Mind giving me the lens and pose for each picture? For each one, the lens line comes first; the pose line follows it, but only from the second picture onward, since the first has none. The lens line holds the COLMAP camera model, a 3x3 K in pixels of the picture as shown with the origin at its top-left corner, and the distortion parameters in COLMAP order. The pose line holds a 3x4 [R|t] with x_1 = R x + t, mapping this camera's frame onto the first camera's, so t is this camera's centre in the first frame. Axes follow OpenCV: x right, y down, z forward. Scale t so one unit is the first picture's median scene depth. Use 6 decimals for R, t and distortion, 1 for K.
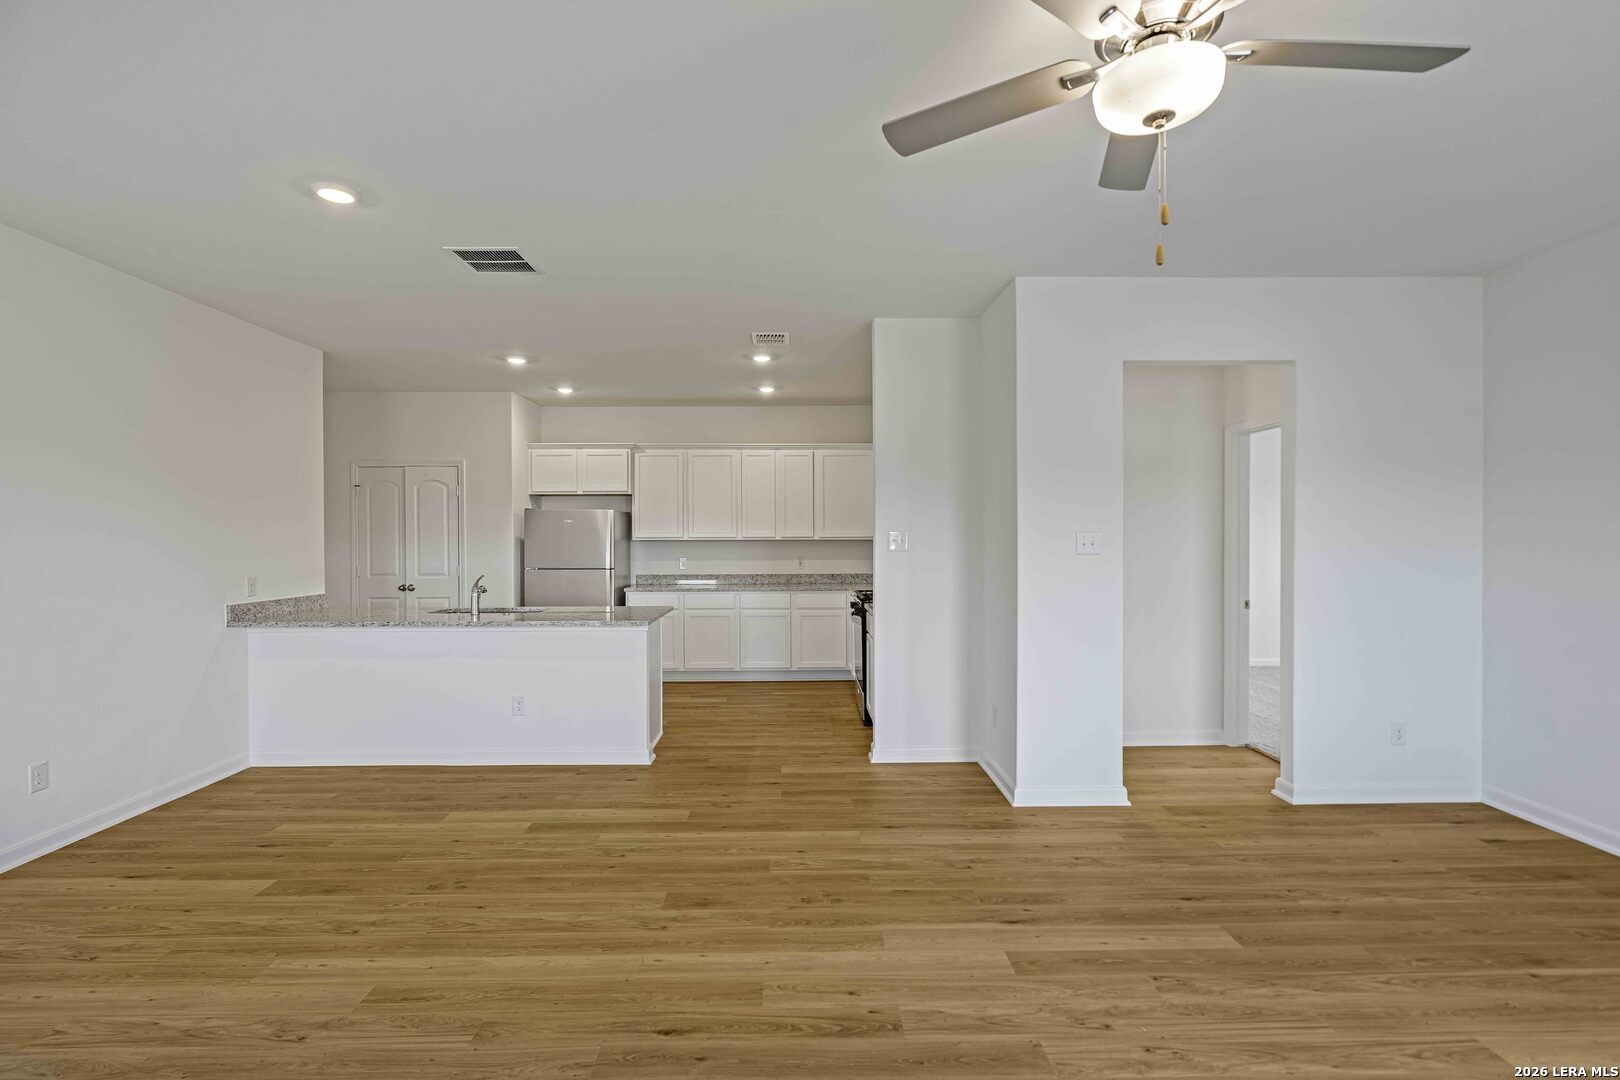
lens RADIAL K [[760.4, 0, 804.5], [0, 760.4, 534.9], [0, 0, 1]] dist [0.001989, 0.000600]
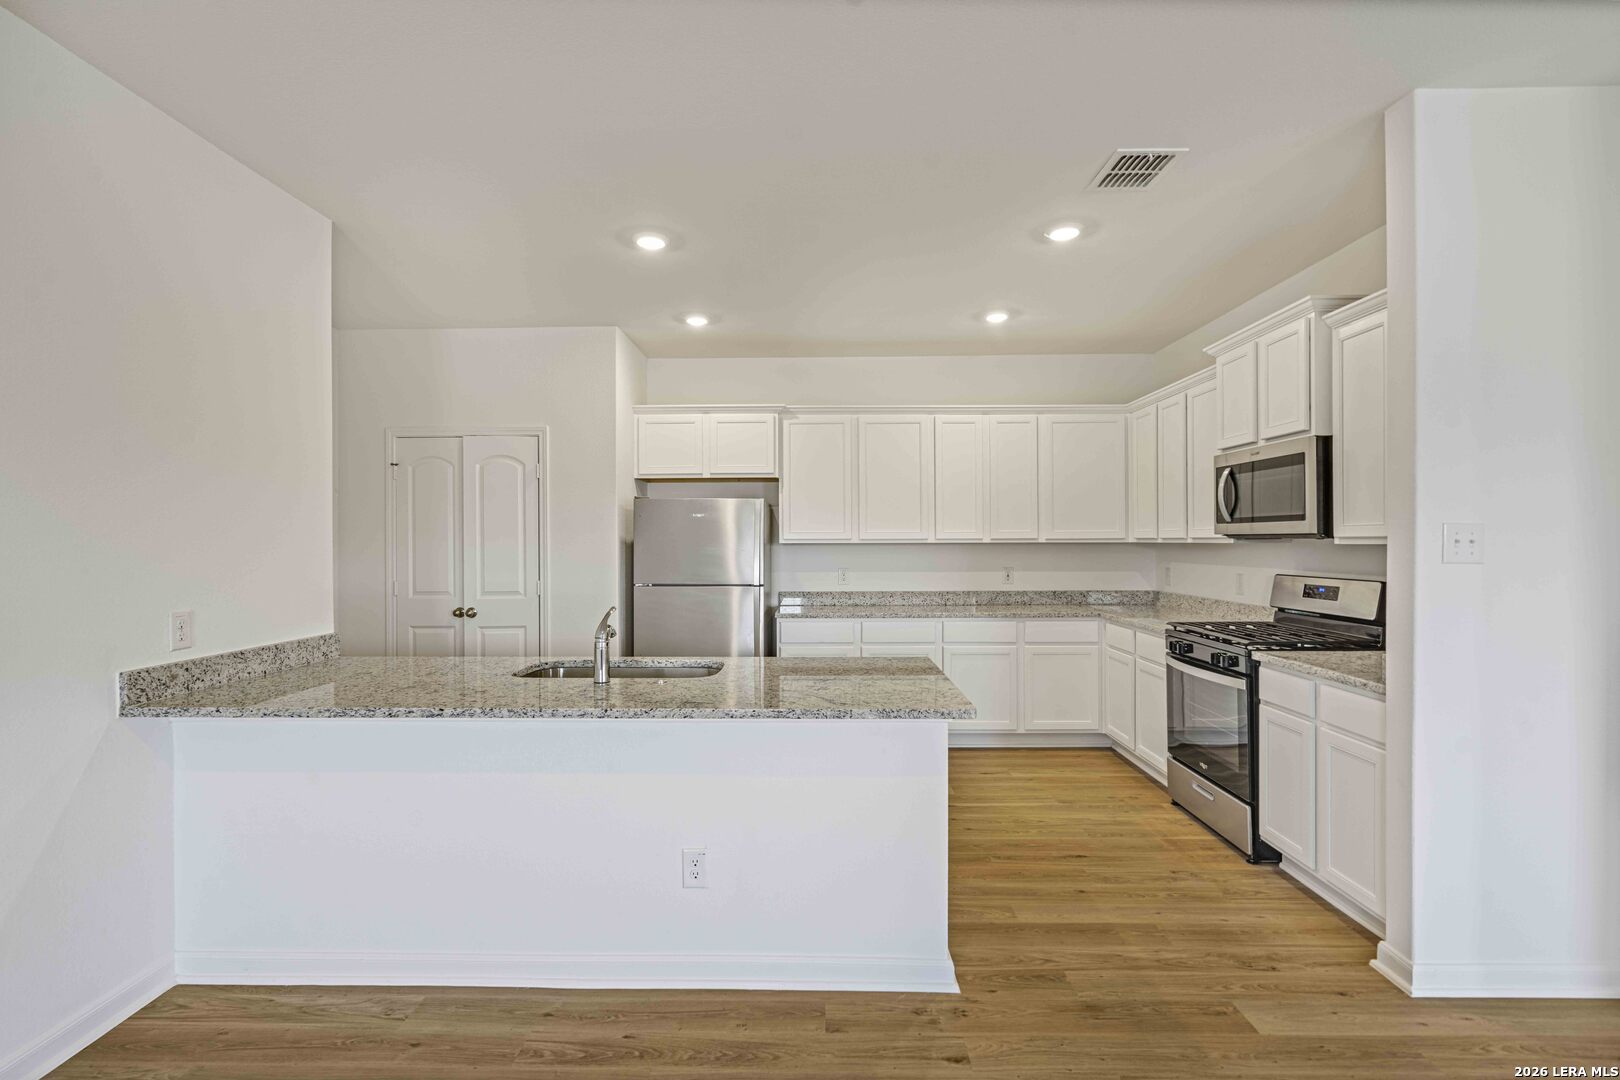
lens RADIAL K [[743.9, 0, 814.4], [0, 743.9, 534.8], [0, 0, 1]] dist [-0.000516, 0.000891]
pose [[0.999564, -0.000063, -0.029514, -0.182779], [-0.000130, 0.999979, -0.006536, 0.003715], [0.029513, 0.006537, 0.999543, 0.329349]]
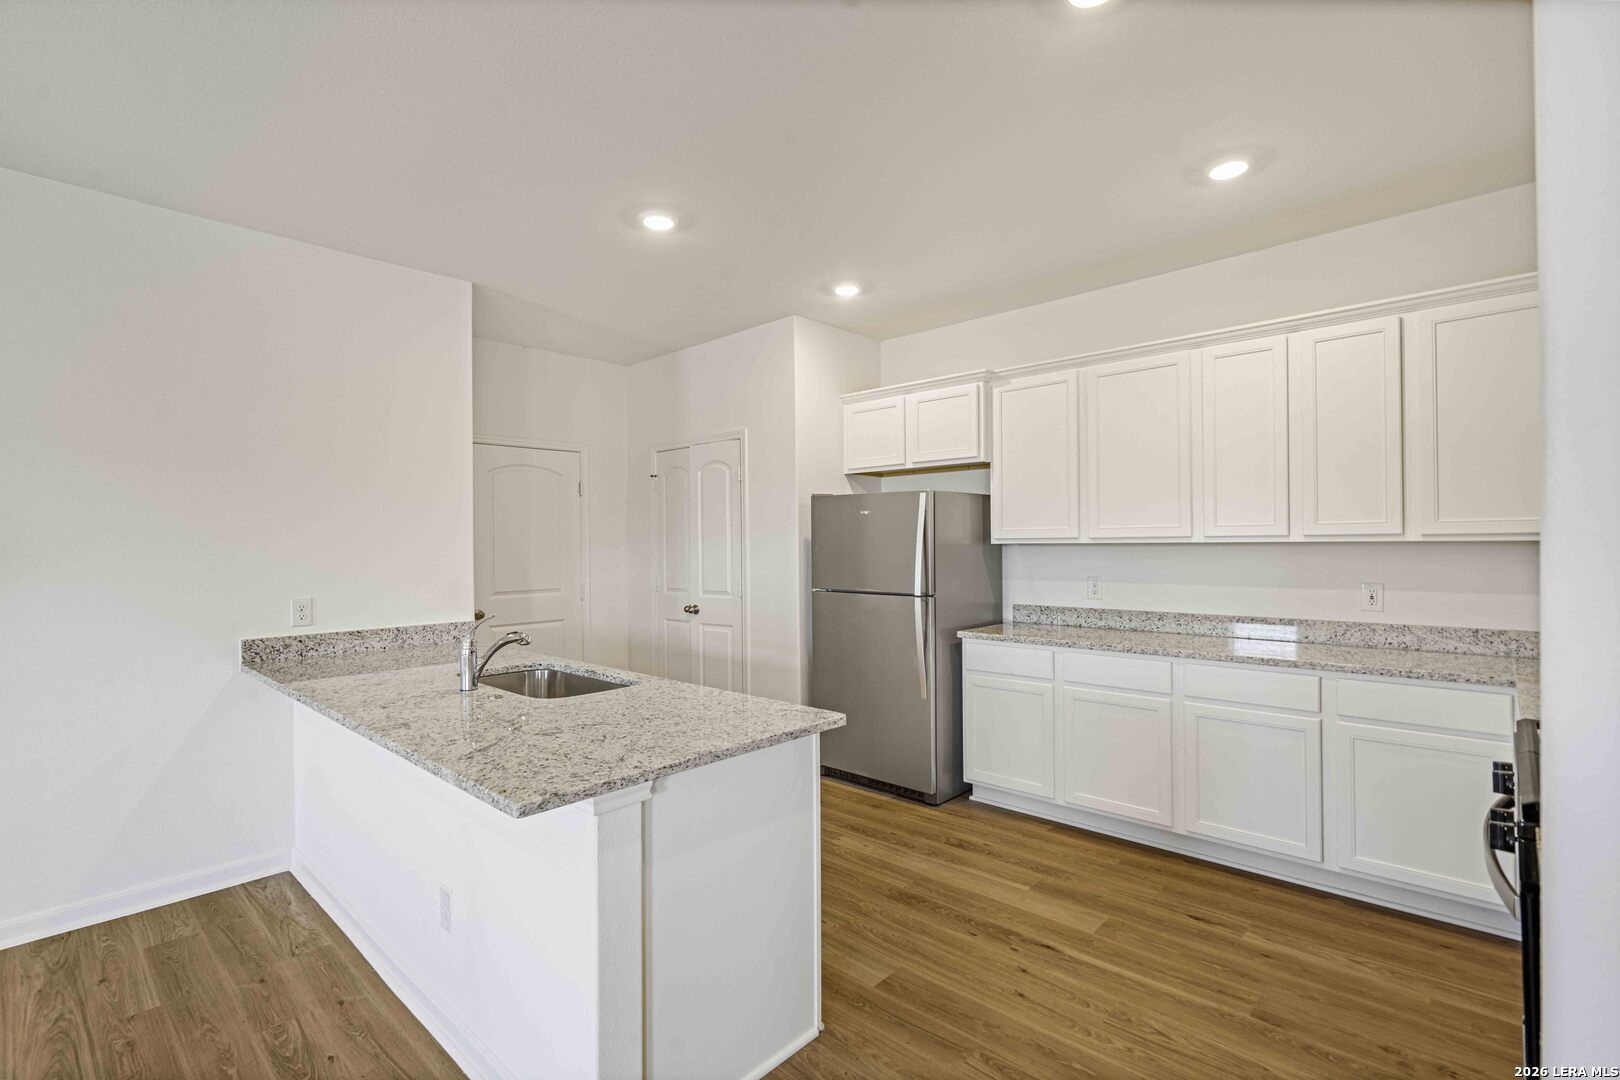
lens RADIAL K [[743.9, 0, 814.4], [0, 743.9, 534.8], [0, 0, 1]] dist [-0.000516, 0.000891]
pose [[0.719050, -0.011159, -0.694869, 0.064432], [0.009535, 0.999935, -0.006191, 0.002655], [0.694893, -0.002174, 0.719110, 0.542725]]
